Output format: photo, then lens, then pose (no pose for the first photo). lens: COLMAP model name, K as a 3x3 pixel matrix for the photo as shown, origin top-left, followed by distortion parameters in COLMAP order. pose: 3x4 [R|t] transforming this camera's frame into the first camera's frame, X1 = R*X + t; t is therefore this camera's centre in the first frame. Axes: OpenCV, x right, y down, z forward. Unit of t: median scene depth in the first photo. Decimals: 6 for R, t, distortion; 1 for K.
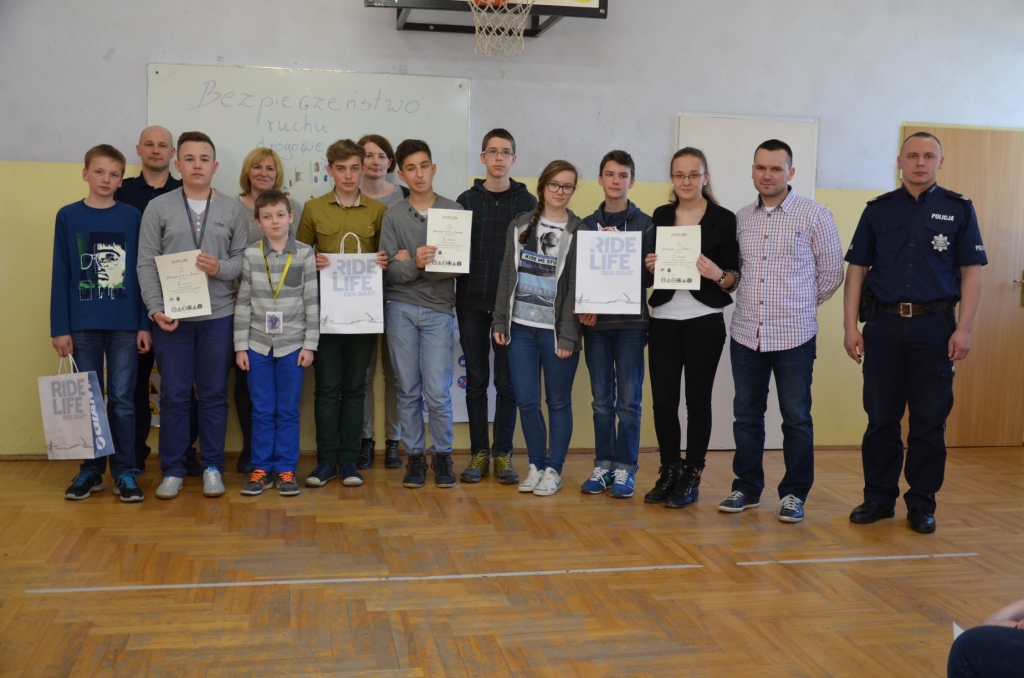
lens RADIAL K [[1166.8, 0, 510.1], [0, 1166.8, 336.0], [0, 0, 1]] dist [0.000287, 0.000000]
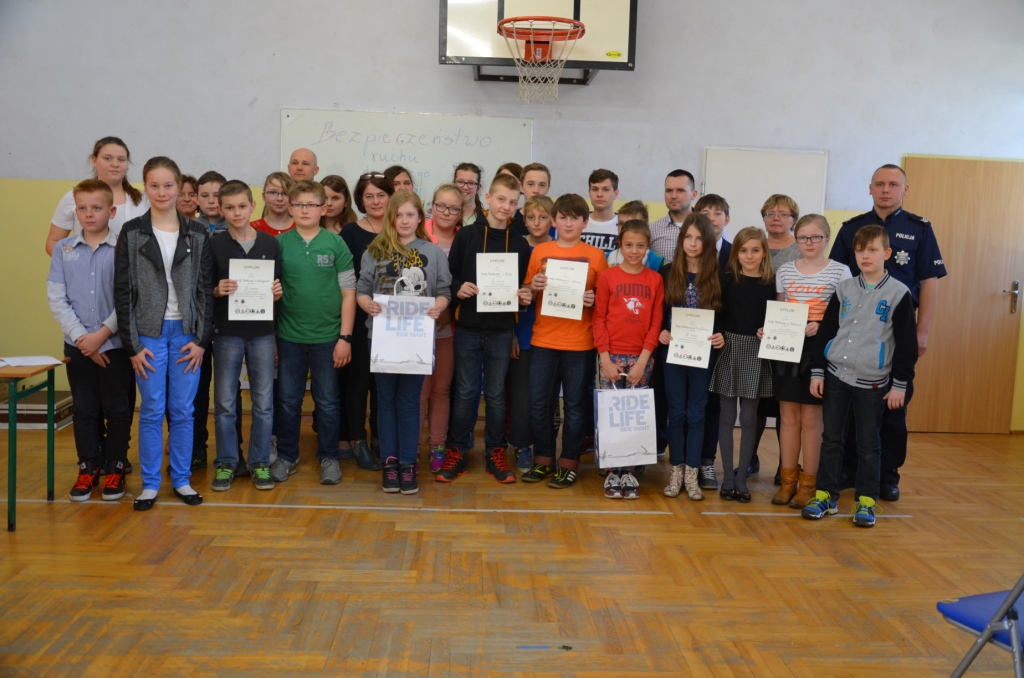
lens RADIAL K [[1015.8, 0, 514.4], [0, 1015.8, 340.8], [0, 0, 1]] dist [-0.010968, 0.000000]
pose [[0.988960, 0.027034, -0.145698, 0.130621], [-0.025561, 0.999602, 0.011968, 0.003260], [0.145963, -0.008112, 0.989257, -0.085919]]
